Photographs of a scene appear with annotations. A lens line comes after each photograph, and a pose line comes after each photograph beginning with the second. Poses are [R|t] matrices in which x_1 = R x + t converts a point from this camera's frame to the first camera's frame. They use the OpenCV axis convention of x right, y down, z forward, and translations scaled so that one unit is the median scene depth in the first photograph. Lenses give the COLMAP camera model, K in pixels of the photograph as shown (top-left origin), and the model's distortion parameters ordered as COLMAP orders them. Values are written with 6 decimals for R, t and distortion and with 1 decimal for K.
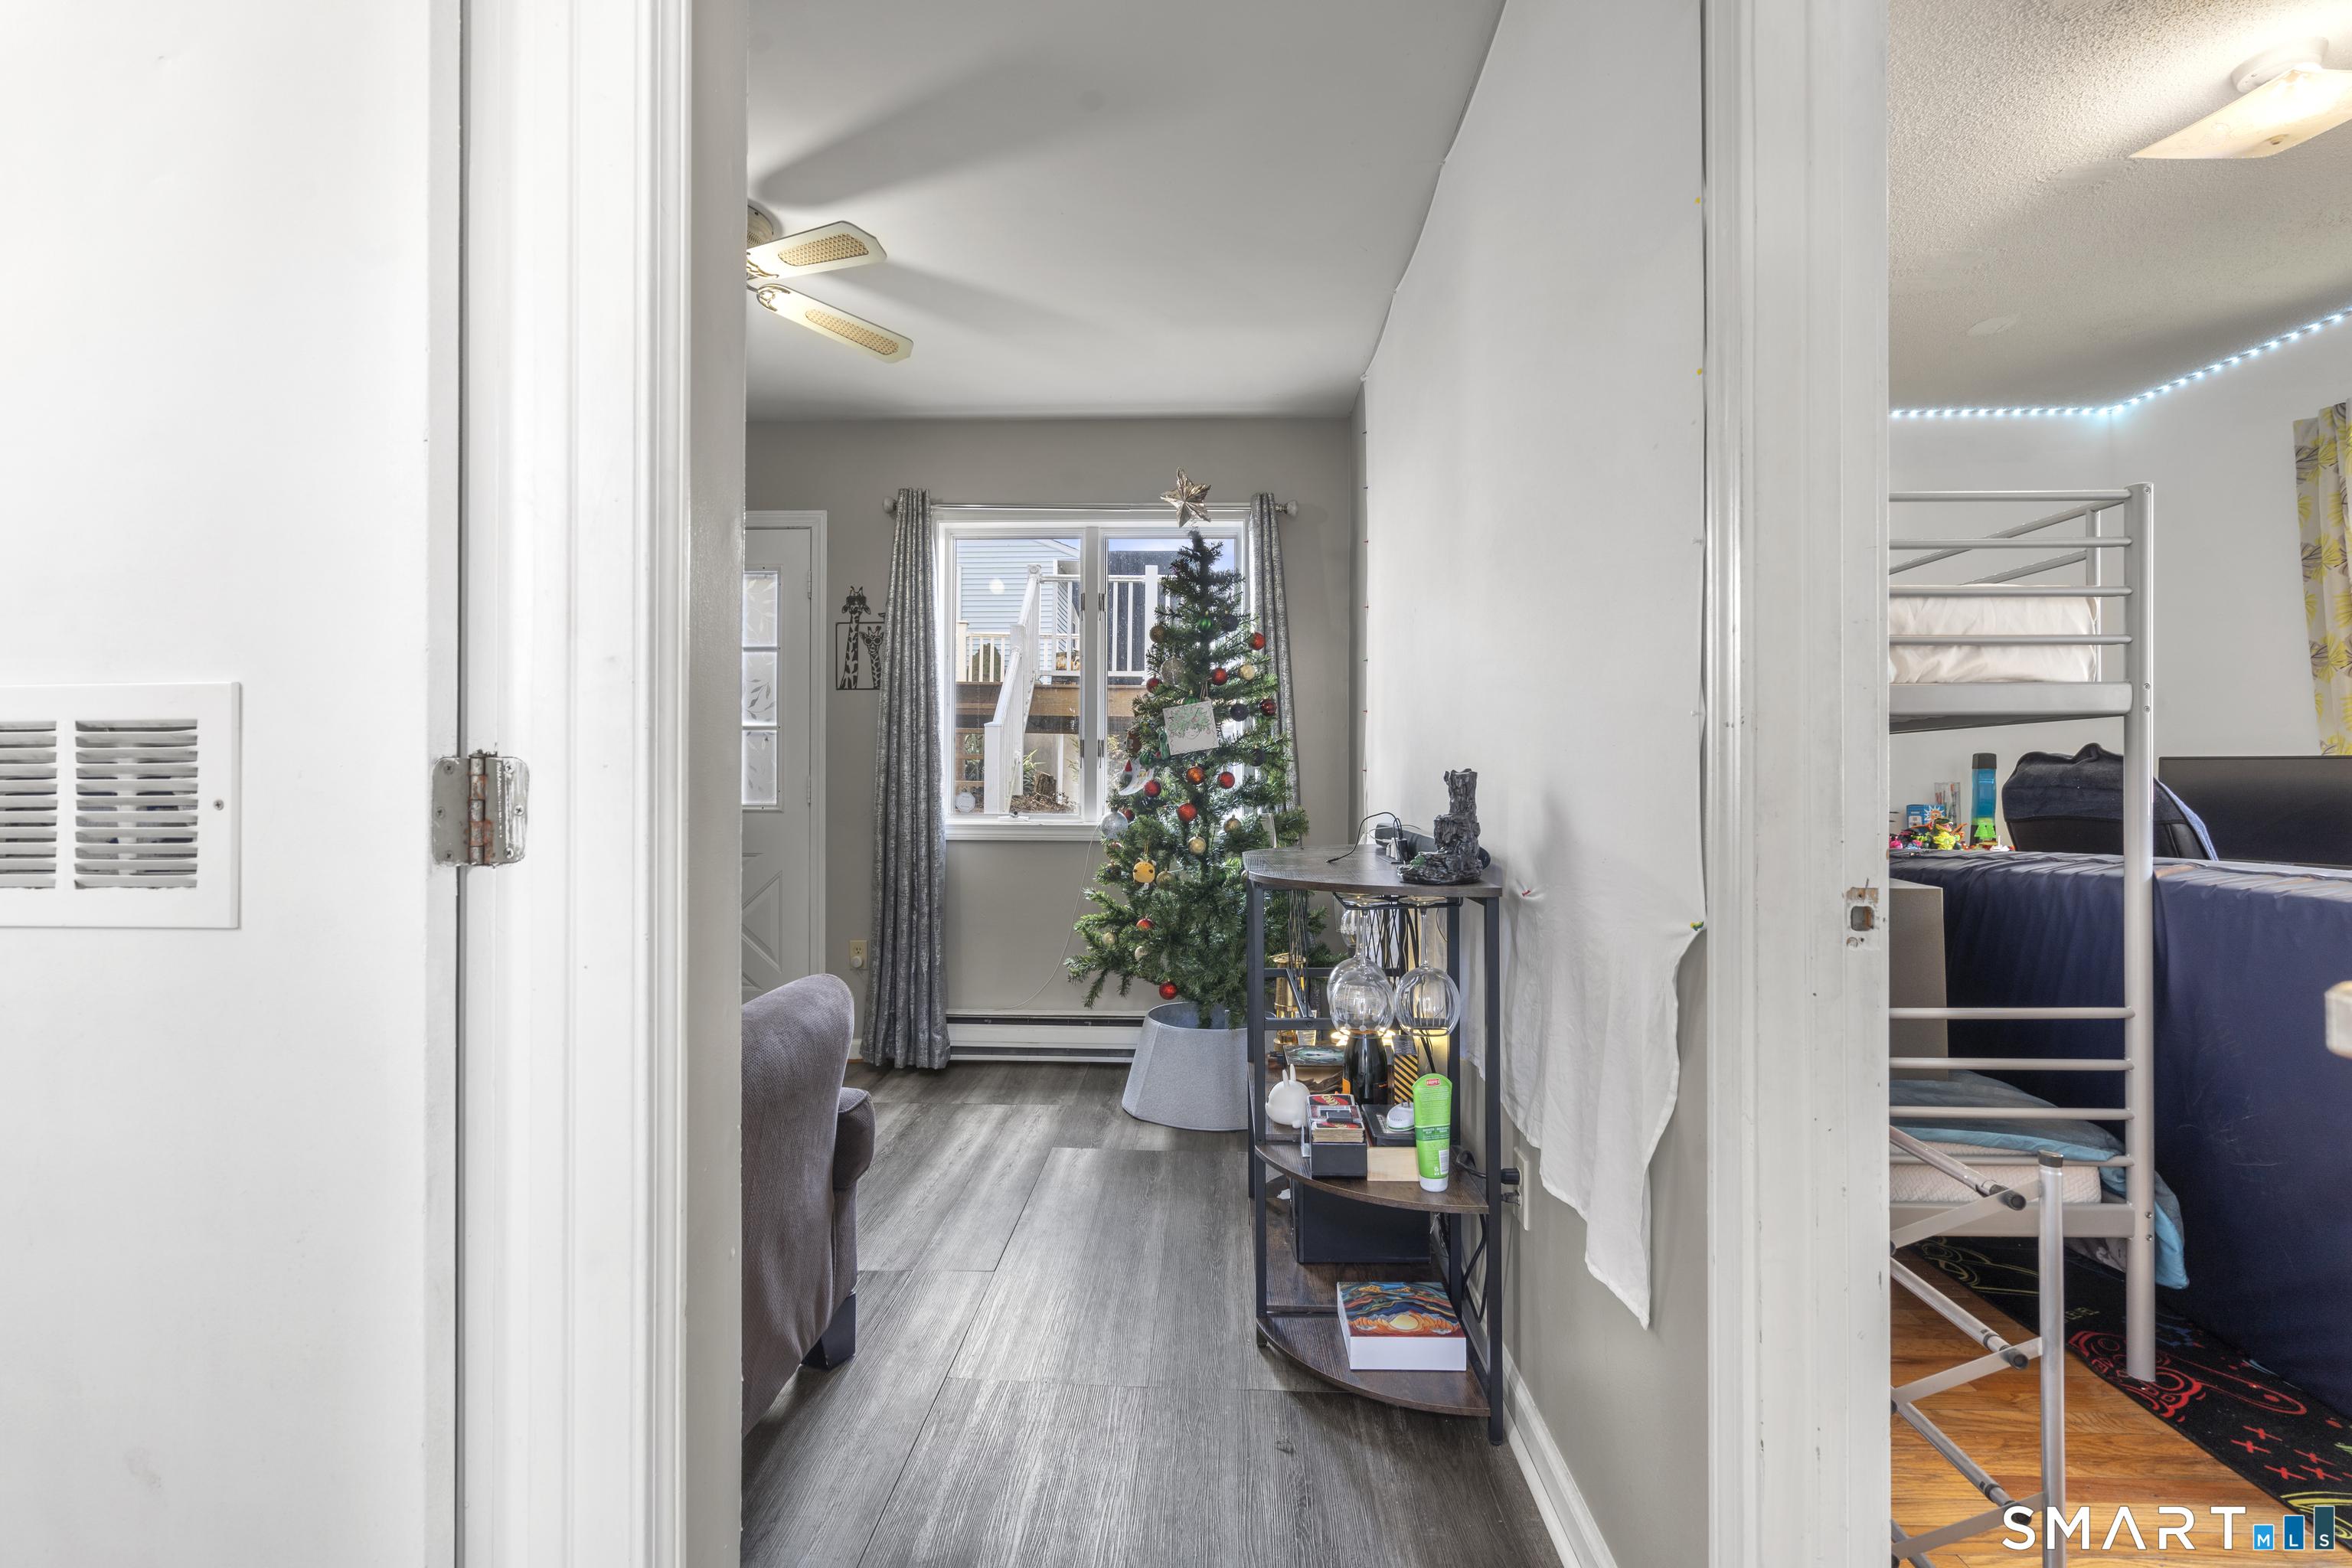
lens RADIAL K [[1046.5, 0, 1178.5], [0, 1046.5, 782.9], [0, 0, 1]] dist [0.001726, 0.000343]
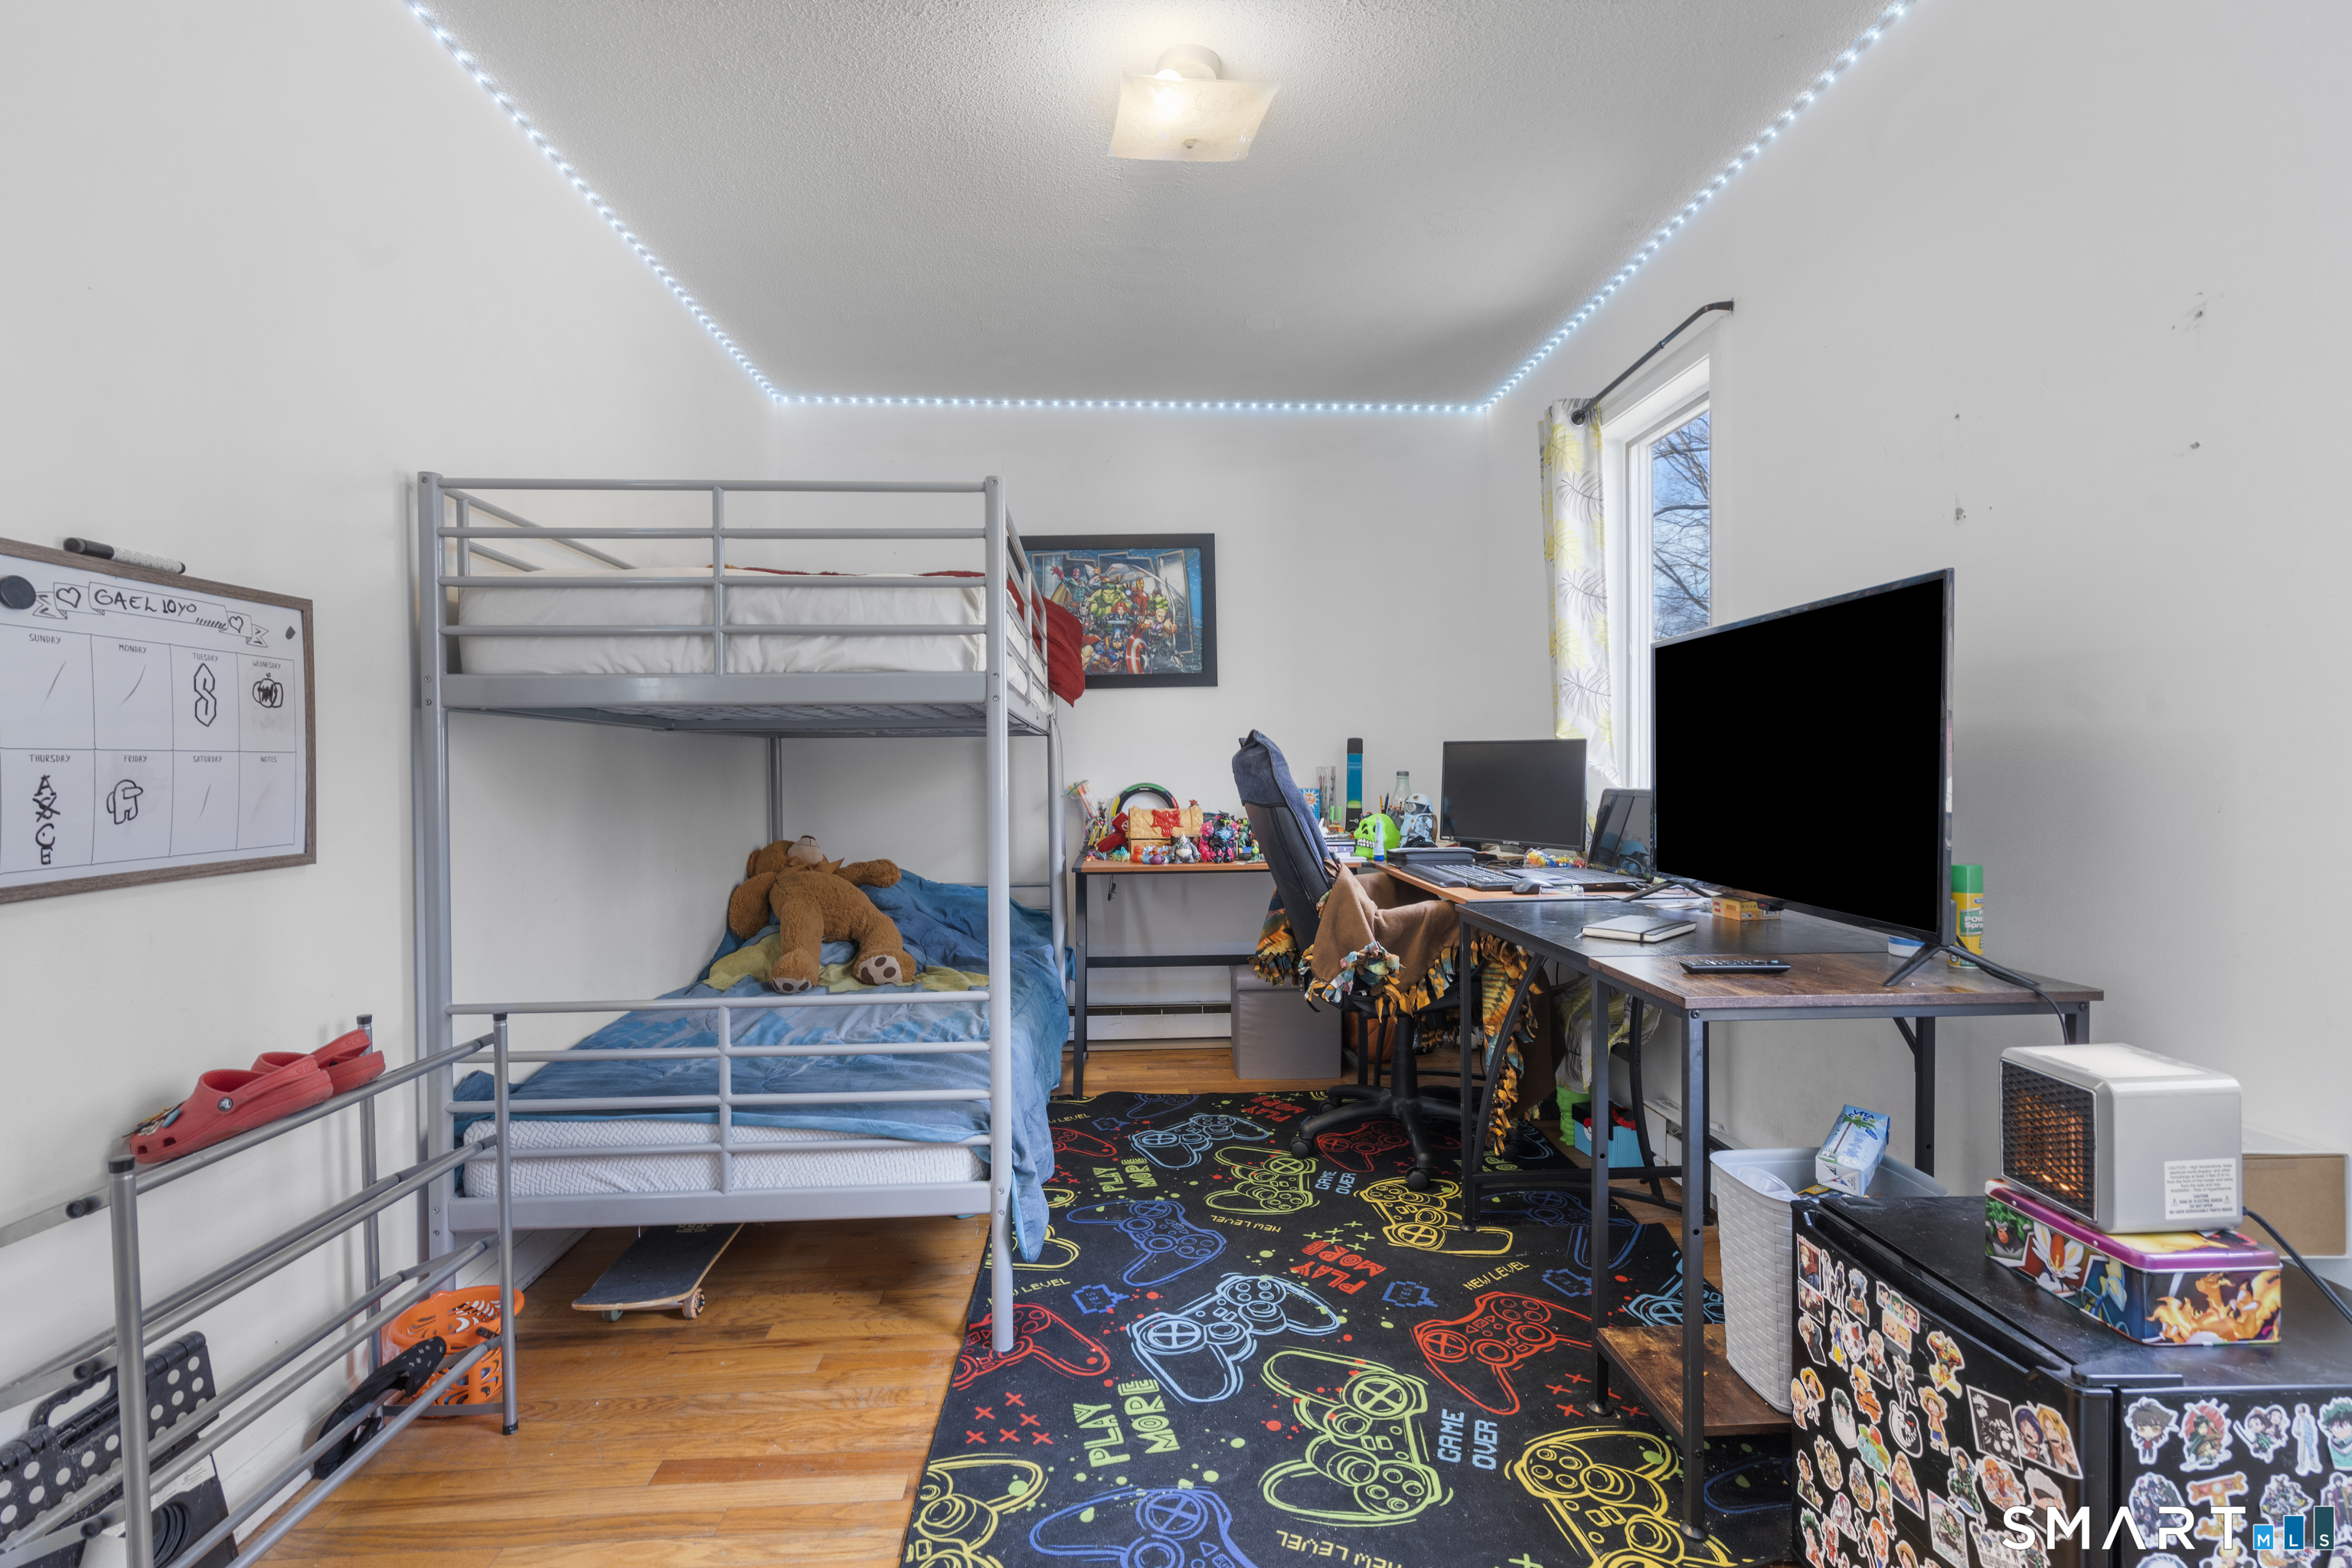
lens RADIAL K [[1046.5, 0, 1175.0], [0, 1046.5, 781.7], [0, 0, 1]] dist [0.001726, 0.000343]
pose [[0.995560, -0.009659, 0.093636, 0.982884], [0.008086, 0.999820, 0.017159, -0.005497], [-0.093785, -0.016326, 0.995459, -0.032356]]
